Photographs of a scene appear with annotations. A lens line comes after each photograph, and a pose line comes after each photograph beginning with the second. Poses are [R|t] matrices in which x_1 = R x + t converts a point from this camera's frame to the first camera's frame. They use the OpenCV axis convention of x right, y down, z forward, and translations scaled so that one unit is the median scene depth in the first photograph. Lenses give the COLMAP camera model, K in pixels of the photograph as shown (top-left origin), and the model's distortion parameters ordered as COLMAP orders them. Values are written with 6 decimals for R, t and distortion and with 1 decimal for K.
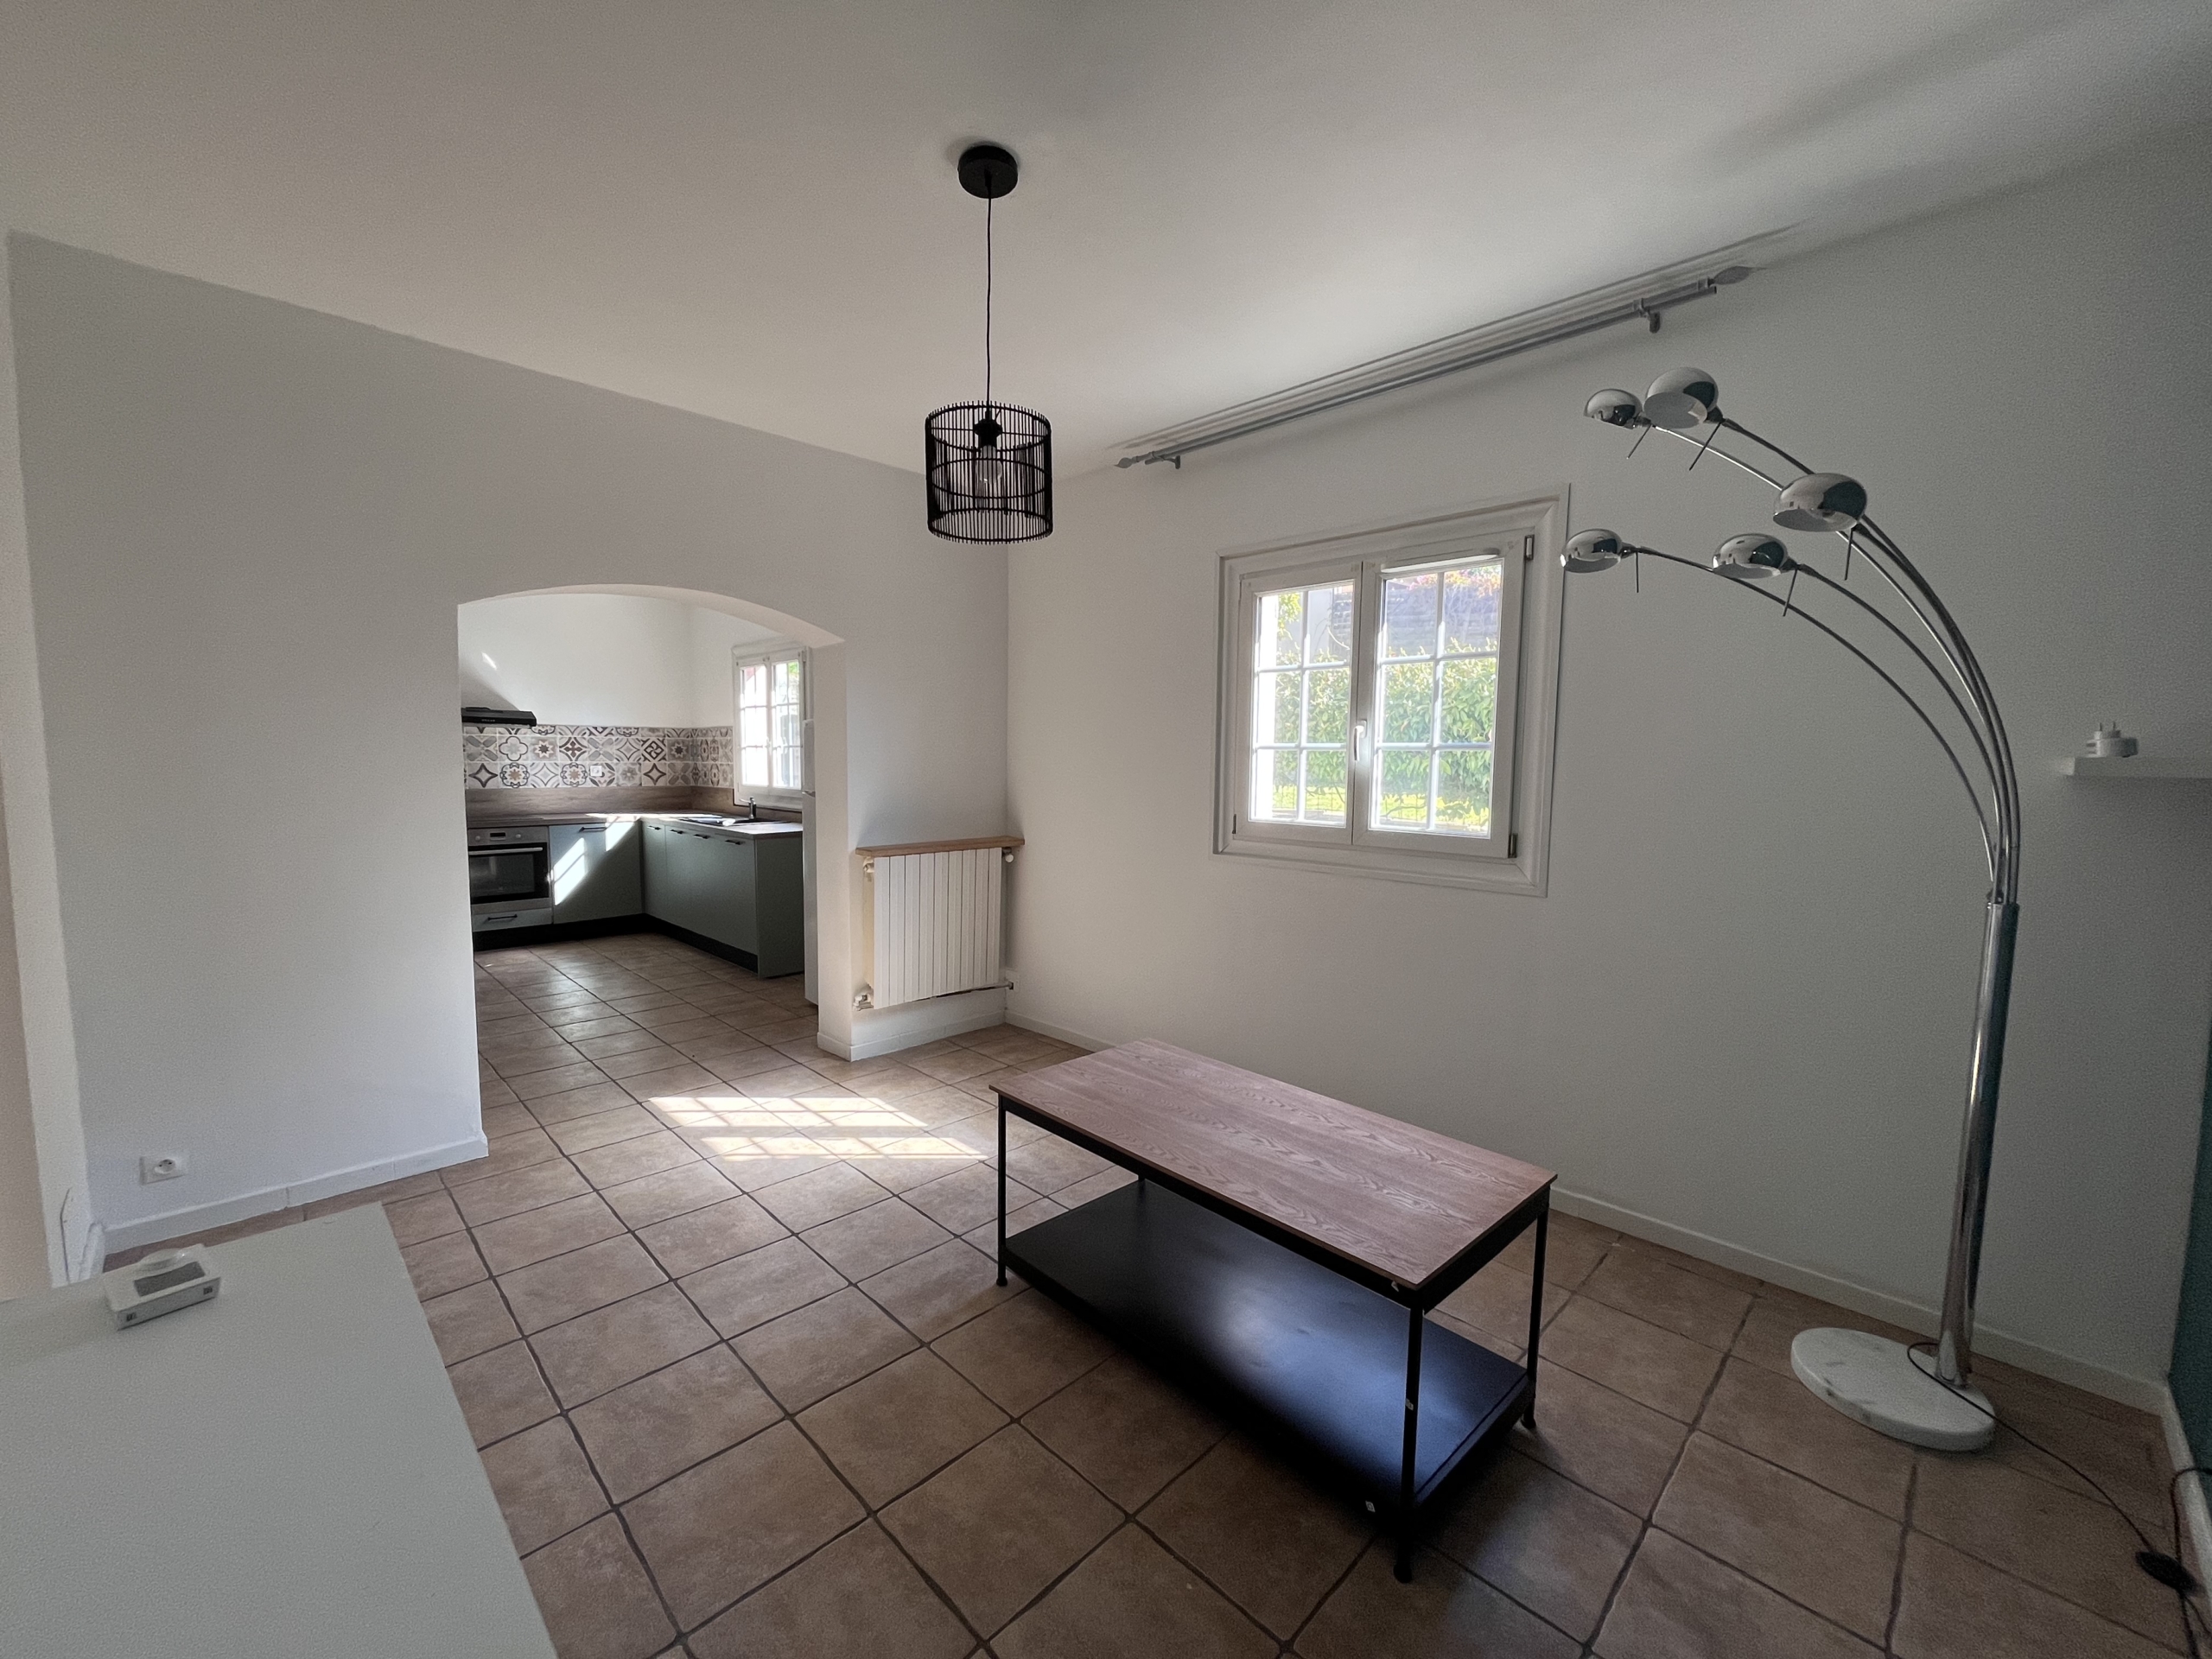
lens RADIAL K [[891.4, 0, 1101.7], [0, 891.4, 832.1], [0, 0, 1]] dist [-0.001461, -0.000343]
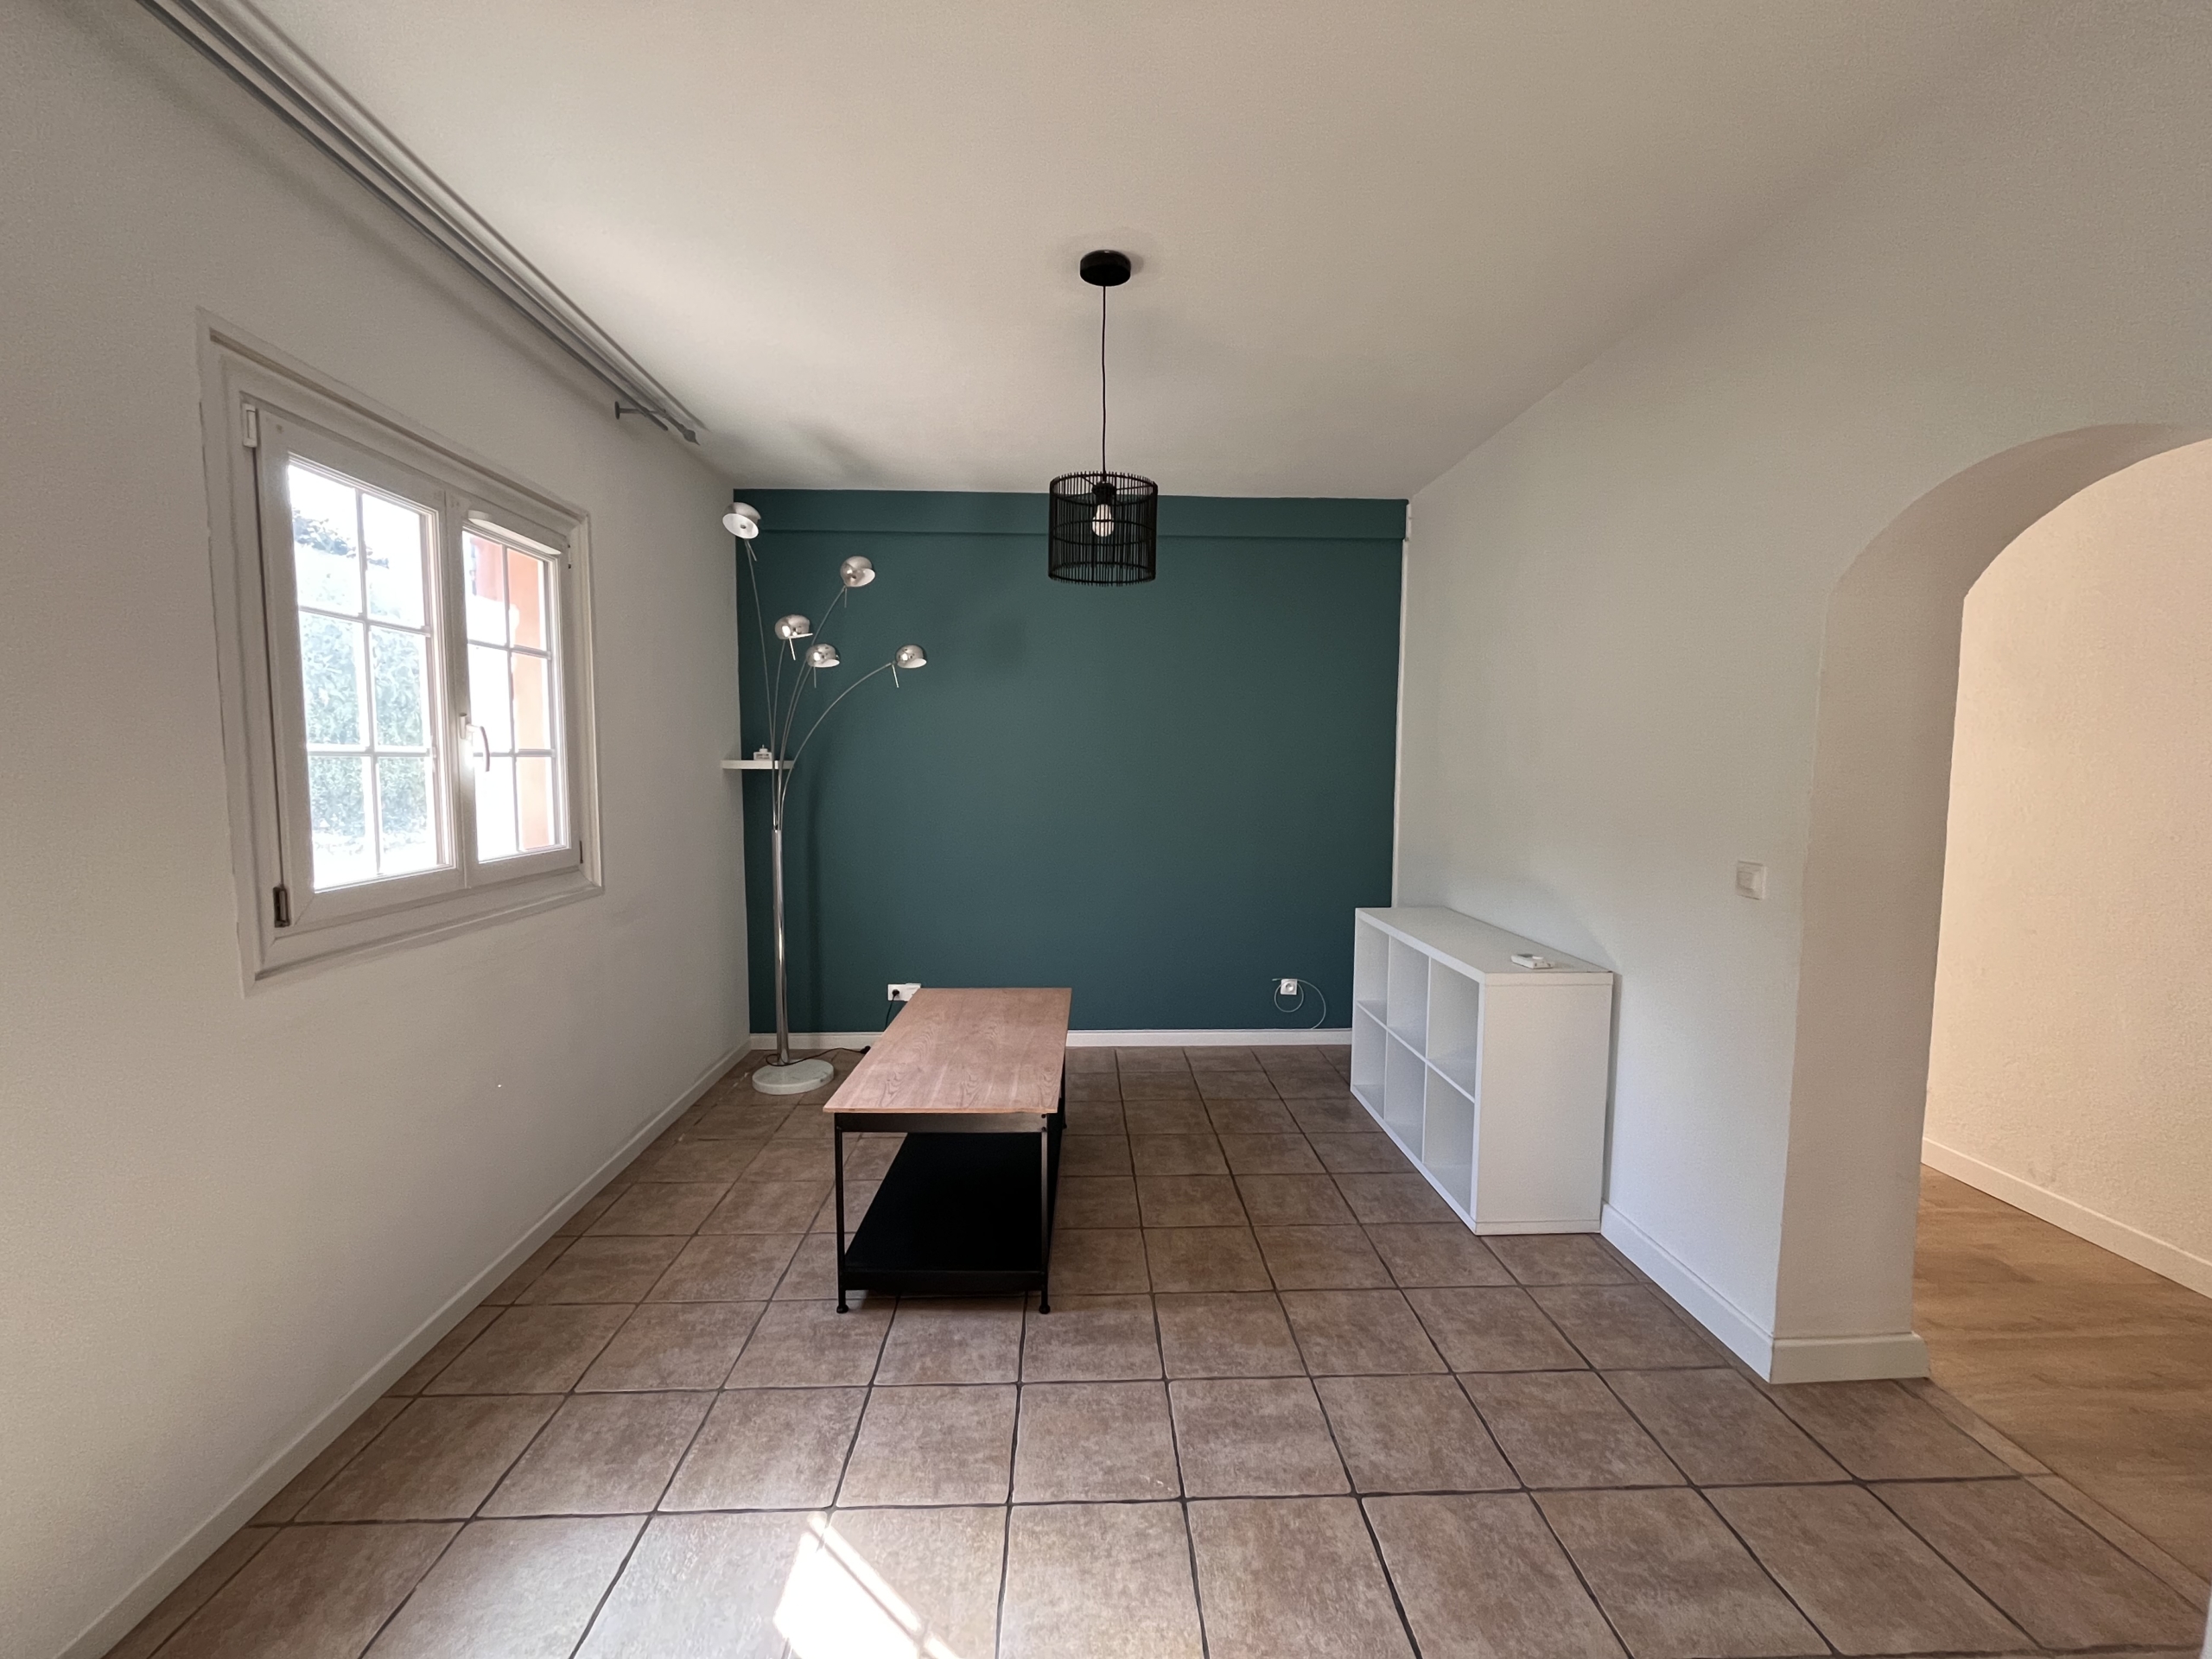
lens RADIAL K [[891.4, 0, 1101.7], [0, 891.4, 832.1], [0, 0, 1]] dist [-0.001461, -0.000343]
pose [[-0.735444, -0.069099, 0.674053, -0.747996], [0.045350, 0.987536, 0.150716, -0.151606], [-0.676066, 0.141412, -0.723144, 1.522018]]
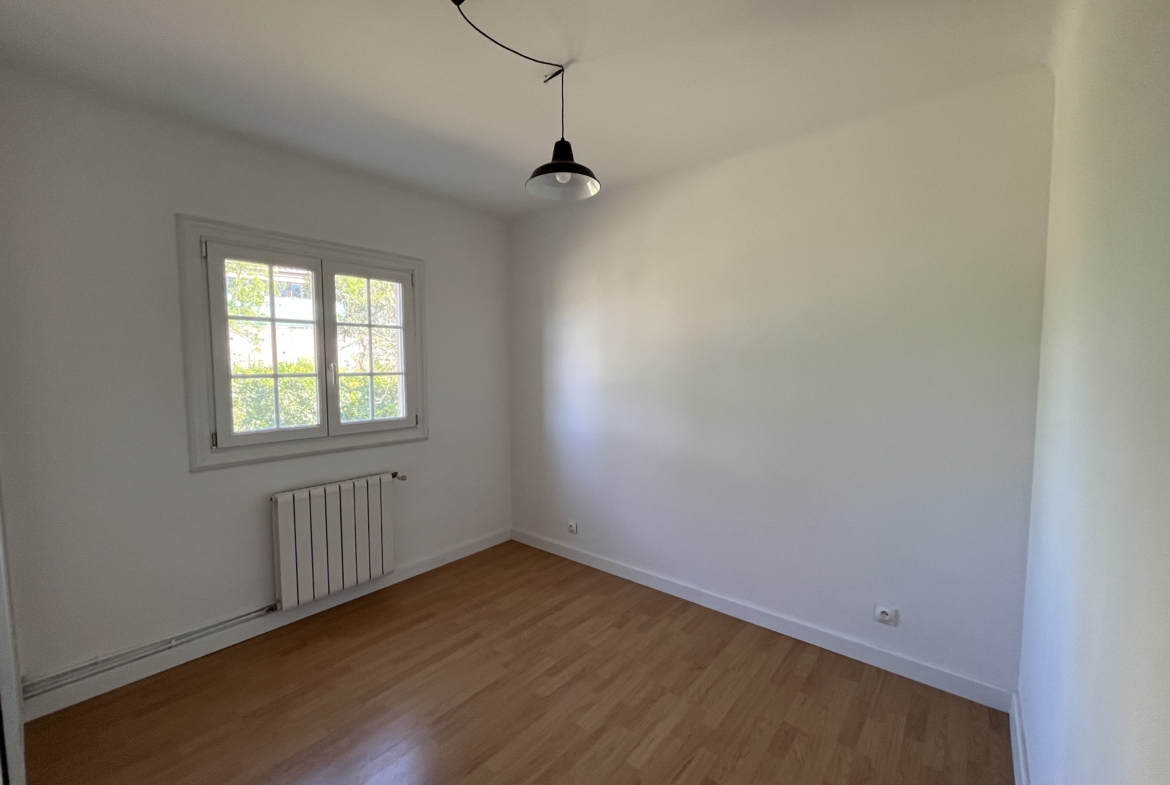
lens RADIAL K [[471.6, 0, 585.0], [0, 471.6, 392.5], [0, 0, 1]] dist [-0.002399, -0.000105]
pose [[-0.104940, -0.072667, 0.991820, -0.783608], [0.086930, 0.992839, 0.081939, -0.120355], [-0.990672, 0.094817, -0.097872, 0.809450]]
